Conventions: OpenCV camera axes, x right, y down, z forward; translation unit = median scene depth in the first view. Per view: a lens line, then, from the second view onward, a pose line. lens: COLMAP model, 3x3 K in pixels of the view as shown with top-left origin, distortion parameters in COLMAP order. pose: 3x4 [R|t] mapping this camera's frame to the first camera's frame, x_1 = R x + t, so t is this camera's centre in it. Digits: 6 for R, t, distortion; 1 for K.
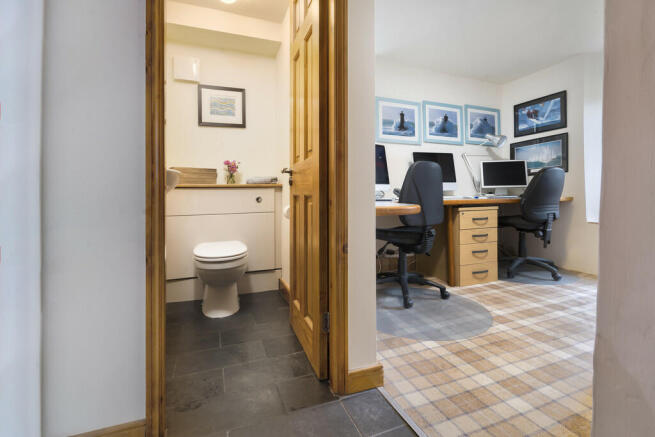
lens RADIAL K [[310.3, 0, 329.6], [0, 310.3, 206.4], [0, 0, 1]] dist [-0.000308, 0.000131]
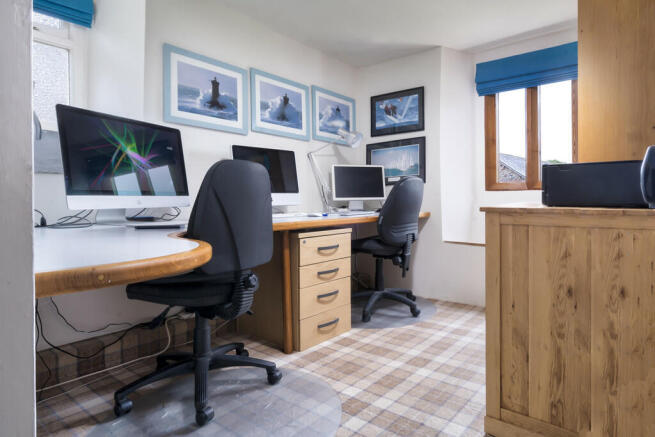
lens RADIAL K [[320.6, 0, 327.7], [0, 320.6, 205.7], [0, 0, 1]] dist [-0.000023, 0.000052]
pose [[0.918976, 0.002117, 0.394307, 0.184847], [-0.003676, 0.999988, 0.003198, -0.052016], [-0.394295, -0.004388, 0.918973, 0.314222]]
